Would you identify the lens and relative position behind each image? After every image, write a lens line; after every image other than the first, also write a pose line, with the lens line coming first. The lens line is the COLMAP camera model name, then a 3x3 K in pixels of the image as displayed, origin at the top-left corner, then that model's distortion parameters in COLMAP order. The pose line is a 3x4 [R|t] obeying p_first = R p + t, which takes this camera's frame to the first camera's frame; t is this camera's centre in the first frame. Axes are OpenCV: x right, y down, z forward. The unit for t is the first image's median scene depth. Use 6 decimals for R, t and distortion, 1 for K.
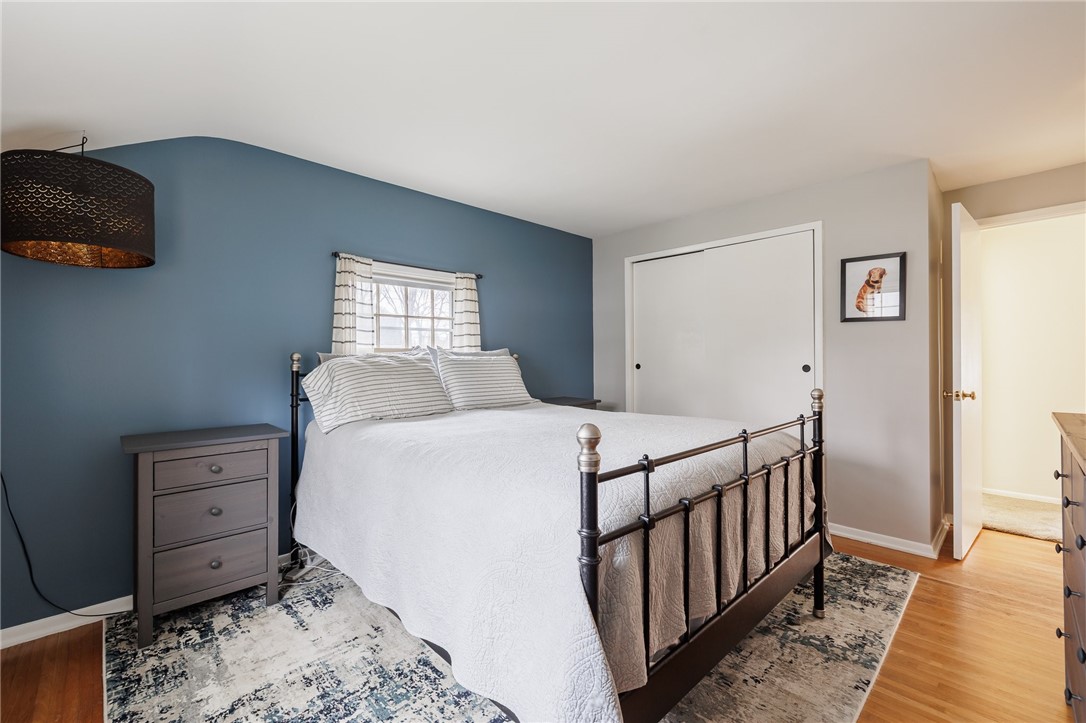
lens RADIAL K [[454.9, 0, 537.4], [0, 454.9, 355.3], [0, 0, 1]] dist [0.001105, 0.000005]
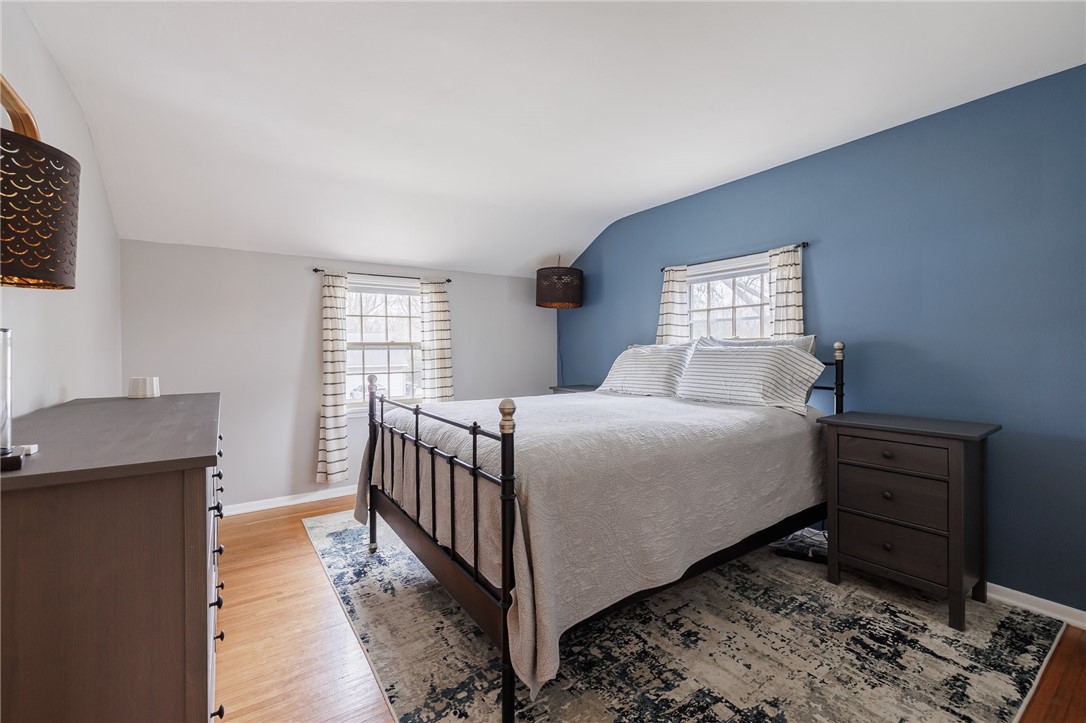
lens RADIAL K [[454.9, 0, 537.4], [0, 454.9, 355.3], [0, 0, 1]] dist [0.001105, 0.000005]
pose [[-0.158087, 0.020050, -0.987222, 0.875177], [0.009573, 0.999778, 0.018772, -0.001025], [0.987379, -0.006483, -0.158244, 0.799278]]
